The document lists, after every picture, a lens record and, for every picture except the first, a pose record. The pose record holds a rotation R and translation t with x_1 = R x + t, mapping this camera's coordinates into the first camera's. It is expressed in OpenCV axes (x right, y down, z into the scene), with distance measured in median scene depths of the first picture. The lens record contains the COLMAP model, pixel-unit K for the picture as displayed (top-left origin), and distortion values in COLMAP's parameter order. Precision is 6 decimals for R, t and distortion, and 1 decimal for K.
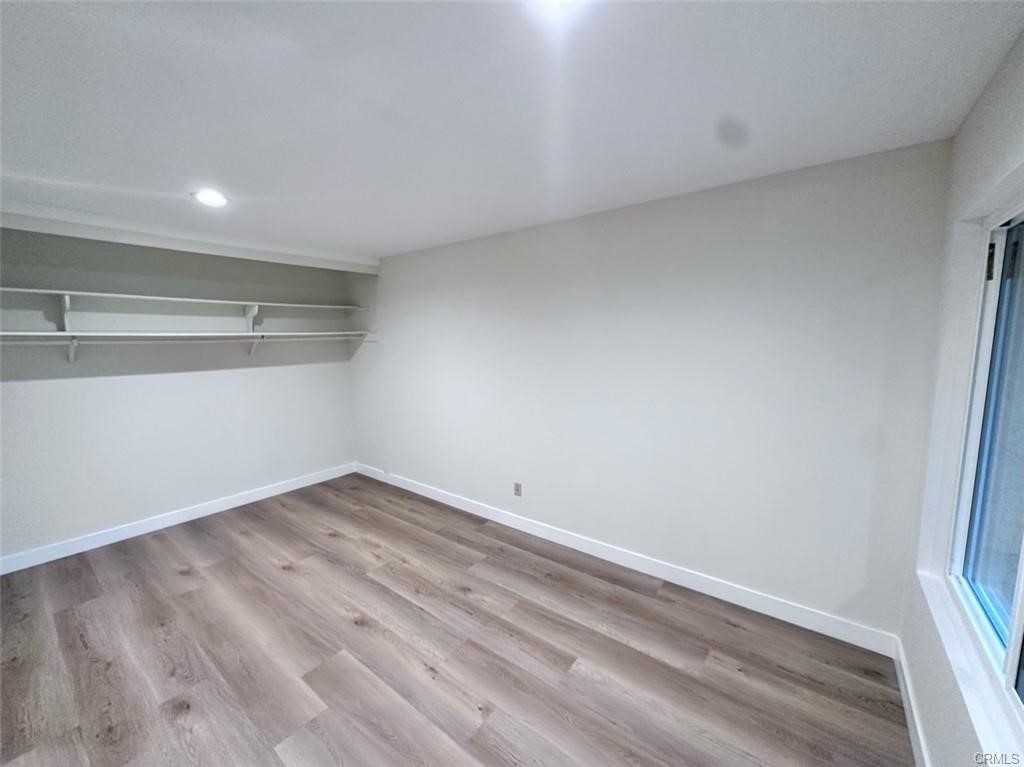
lens RADIAL K [[408.5, 0, 512.0], [0, 408.5, 383.5], [0, 0, 1]] dist [-0.002339, 0.000469]
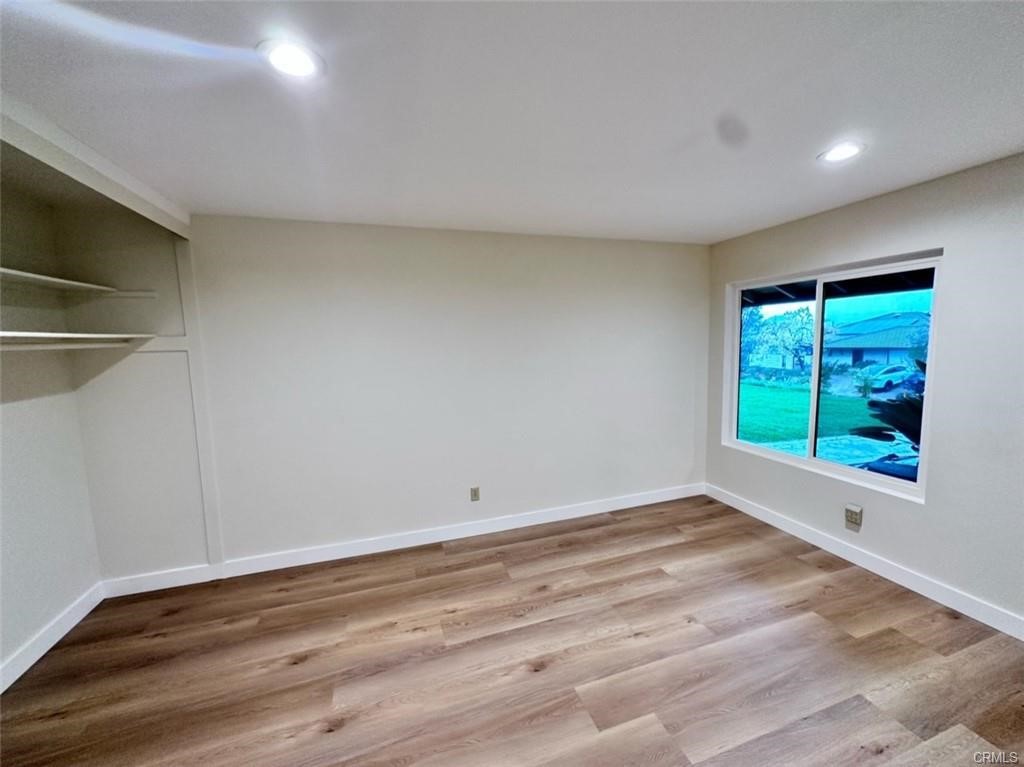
lens RADIAL K [[408.5, 0, 512.0], [0, 408.5, 383.5], [0, 0, 1]] dist [-0.002339, 0.000469]
pose [[0.558031, -0.089461, 0.824984, -0.869881], [0.114094, 0.993002, 0.030506, -0.028934], [-0.821939, 0.077102, 0.564333, 0.429007]]
